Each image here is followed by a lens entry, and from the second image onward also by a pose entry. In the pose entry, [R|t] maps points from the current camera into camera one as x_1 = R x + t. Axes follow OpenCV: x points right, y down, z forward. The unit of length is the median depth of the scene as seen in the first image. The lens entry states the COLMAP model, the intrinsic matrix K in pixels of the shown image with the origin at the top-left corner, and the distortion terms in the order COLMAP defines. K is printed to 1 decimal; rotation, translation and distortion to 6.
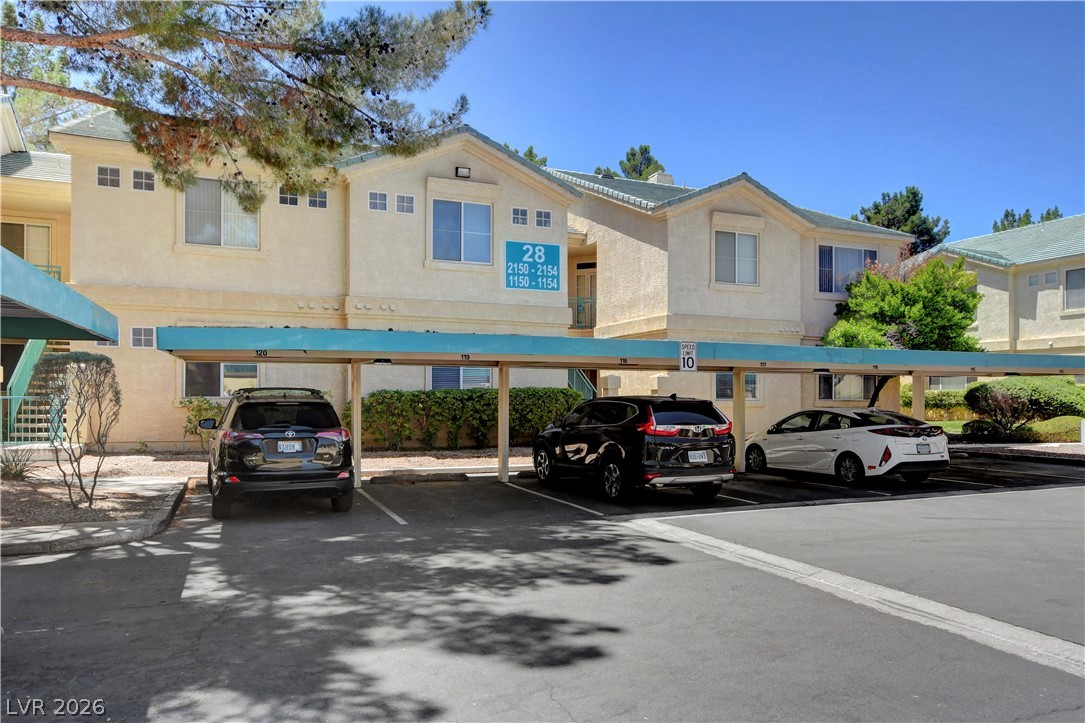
lens RADIAL K [[761.6, 0, 537.4], [0, 761.6, 391.2], [0, 0, 1]] dist [-0.009209, -0.001732]
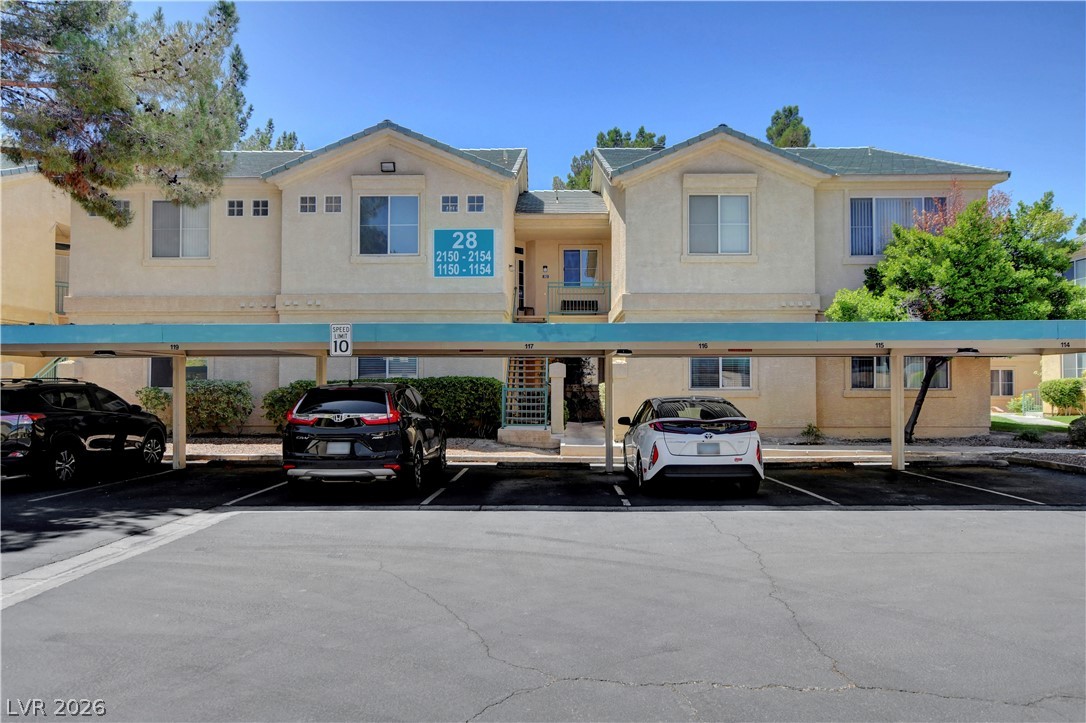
lens RADIAL K [[752.0, 0, 527.4], [0, 752.0, 365.2], [0, 0, 1]] dist [-0.007201, -0.000906]
pose [[0.909789, -0.017729, -0.414692, 0.471673], [0.006809, 0.999590, -0.027796, 0.007385], [0.415015, 0.022465, 0.909537, 0.160582]]
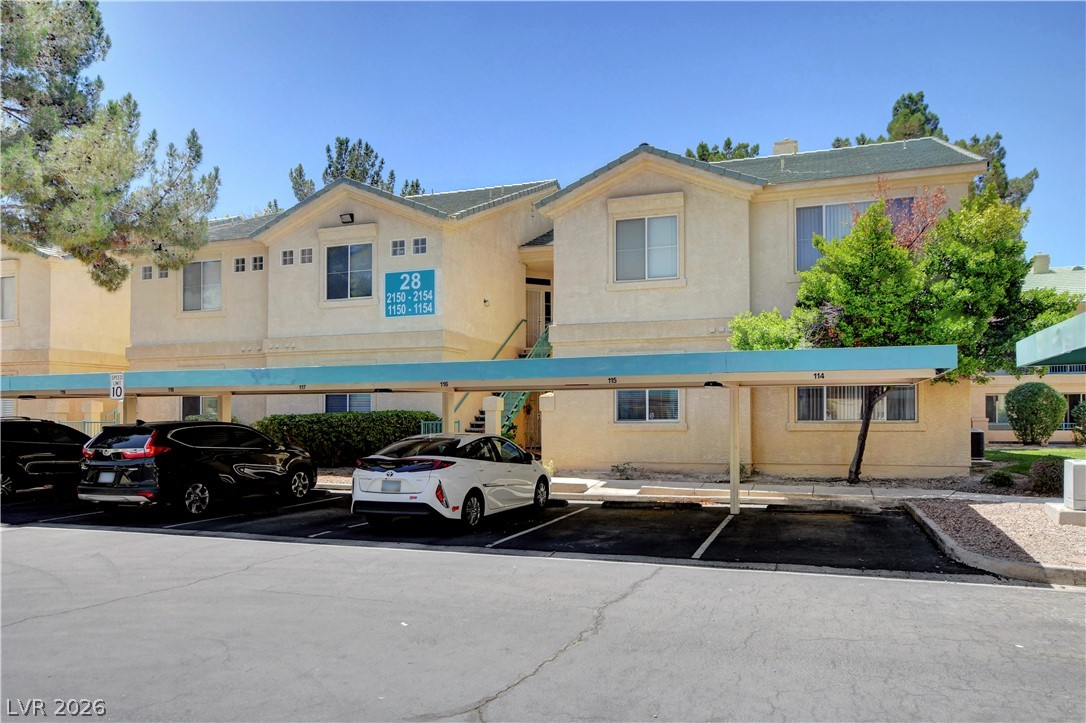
lens RADIAL K [[762.3, 0, 537.9], [0, 762.3, 391.2], [0, 0, 1]] dist [-0.009209, -0.001732]
pose [[0.727824, -0.028478, -0.685173, 0.836133], [0.012408, 0.999521, -0.028363, 0.000232], [0.685652, 0.012142, 0.727828, 0.371353]]
